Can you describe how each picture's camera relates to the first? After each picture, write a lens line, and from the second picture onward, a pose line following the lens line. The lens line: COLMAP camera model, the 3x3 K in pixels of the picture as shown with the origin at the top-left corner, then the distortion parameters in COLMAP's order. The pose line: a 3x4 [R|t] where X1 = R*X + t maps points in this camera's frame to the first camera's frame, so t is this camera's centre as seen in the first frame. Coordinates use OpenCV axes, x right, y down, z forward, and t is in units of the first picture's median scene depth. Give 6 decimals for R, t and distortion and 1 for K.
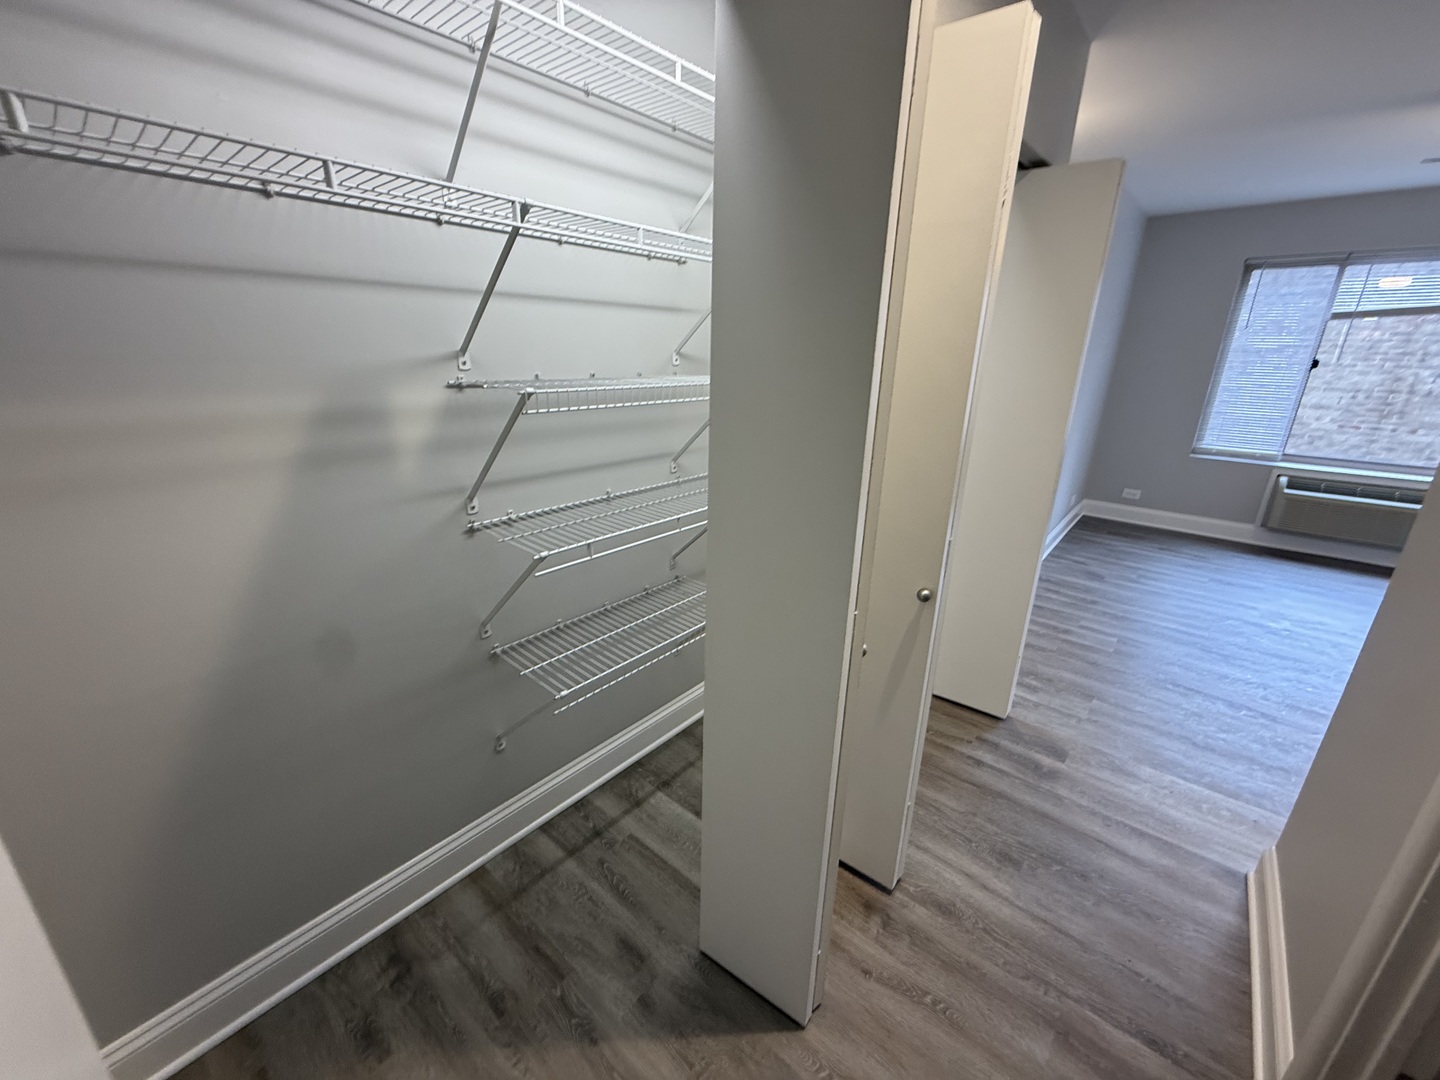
lens RADIAL K [[572.2, 0, 719.4], [0, 572.2, 537.1], [0, 0, 1]] dist [-0.001395, -0.000092]
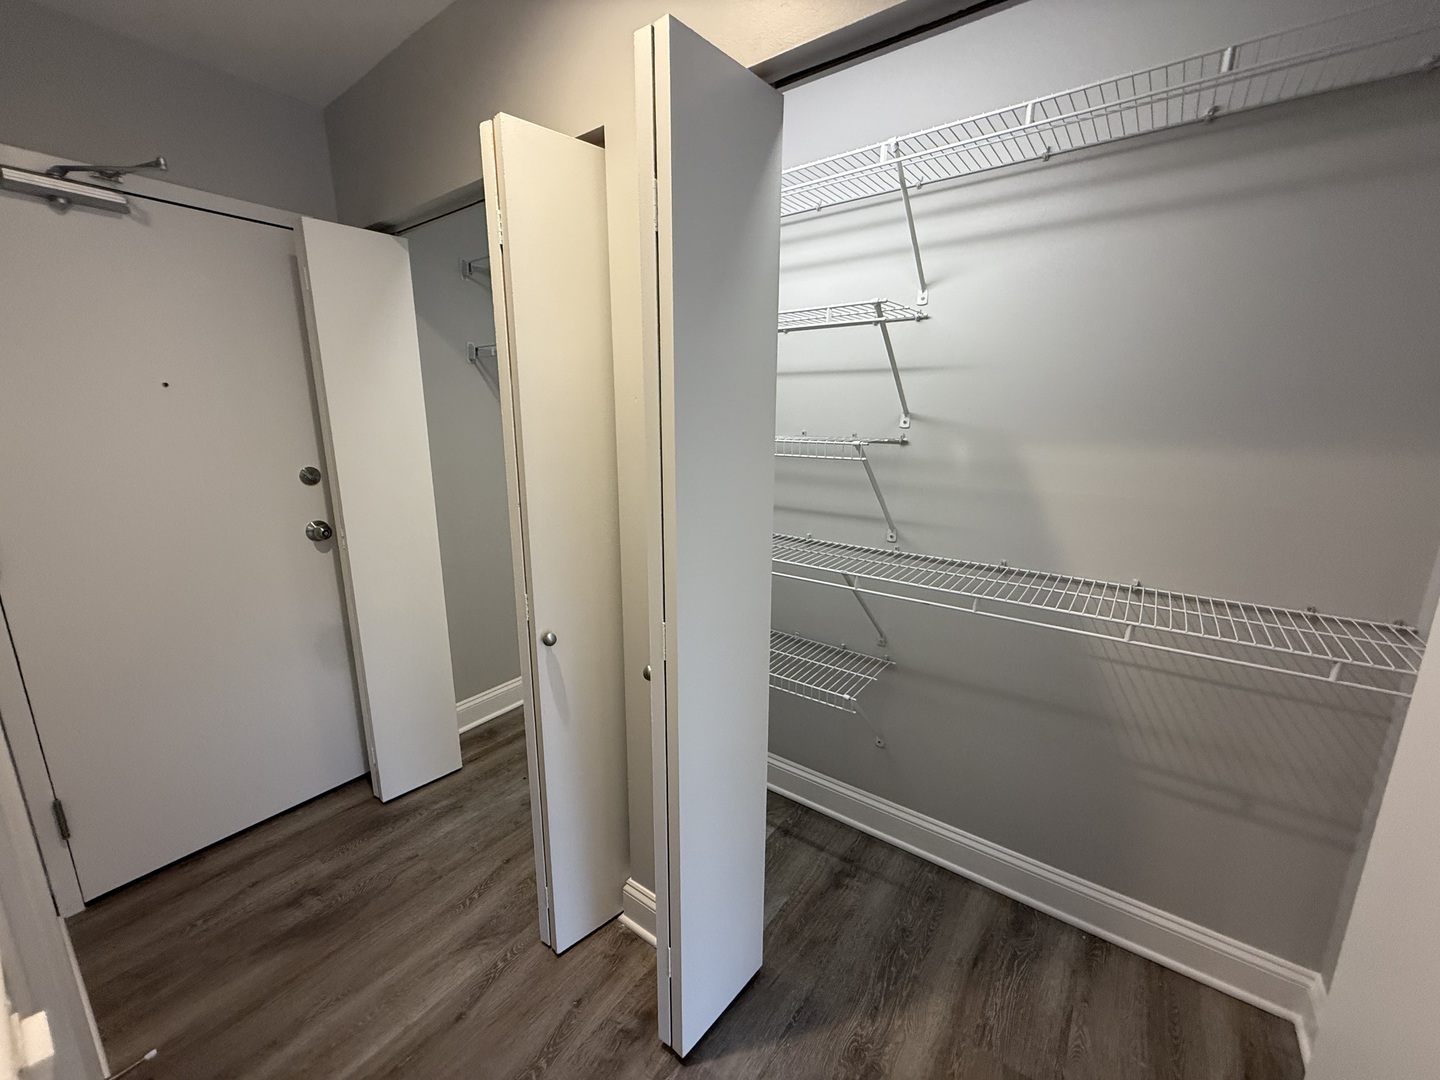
lens RADIAL K [[572.2, 0, 719.4], [0, 572.2, 537.1], [0, 0, 1]] dist [-0.001395, -0.000092]
pose [[0.077453, 0.191600, -0.978412, 1.032749], [-0.315546, 0.935623, 0.158242, -0.230706], [0.945744, 0.296478, 0.132926, 0.799404]]
